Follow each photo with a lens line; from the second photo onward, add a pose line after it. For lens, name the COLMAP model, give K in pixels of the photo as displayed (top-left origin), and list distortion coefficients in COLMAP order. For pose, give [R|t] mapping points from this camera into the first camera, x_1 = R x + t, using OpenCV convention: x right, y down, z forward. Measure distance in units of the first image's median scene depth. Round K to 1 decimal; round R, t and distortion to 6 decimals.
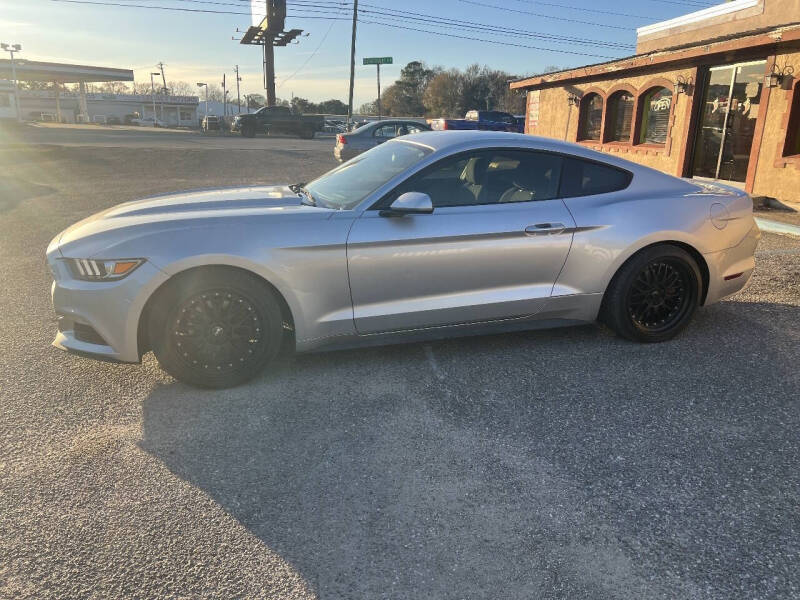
lens RADIAL K [[596.5, 0, 401.5], [0, 596.5, 290.6], [0, 0, 1]] dist [0.044874, -0.048566]
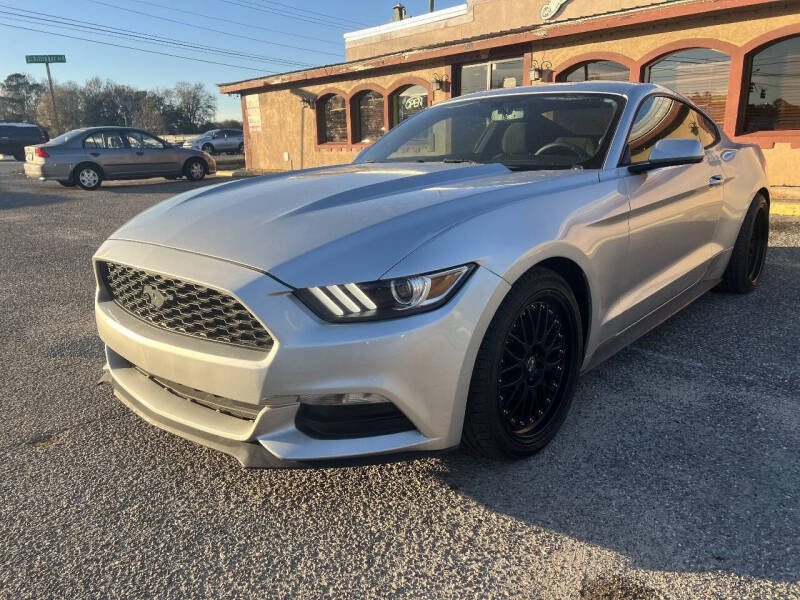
lens RADIAL K [[599.0, 0, 394.1], [0, 599.0, 299.7], [0, 0, 1]] dist [0.045015, -0.050061]
pose [[0.850091, -0.168752, 0.498866, -0.263575], [0.174828, 0.983979, 0.034938, -0.017291], [-0.496769, 0.057515, 0.865975, 0.181332]]
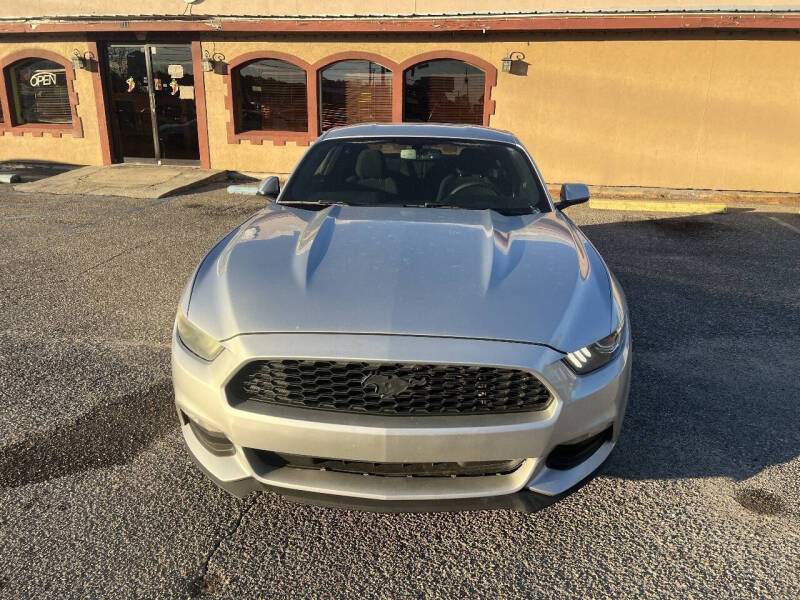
lens RADIAL K [[603.0, 0, 400.0], [0, 603.0, 300.0], [0, 0, 1]] dist [0.042628, -0.051652]
pose [[0.340792, -0.287927, 0.894963, -0.410679], [0.238437, 0.947294, 0.213968, -0.099745], [-0.909400, 0.140474, 0.391482, 0.319740]]
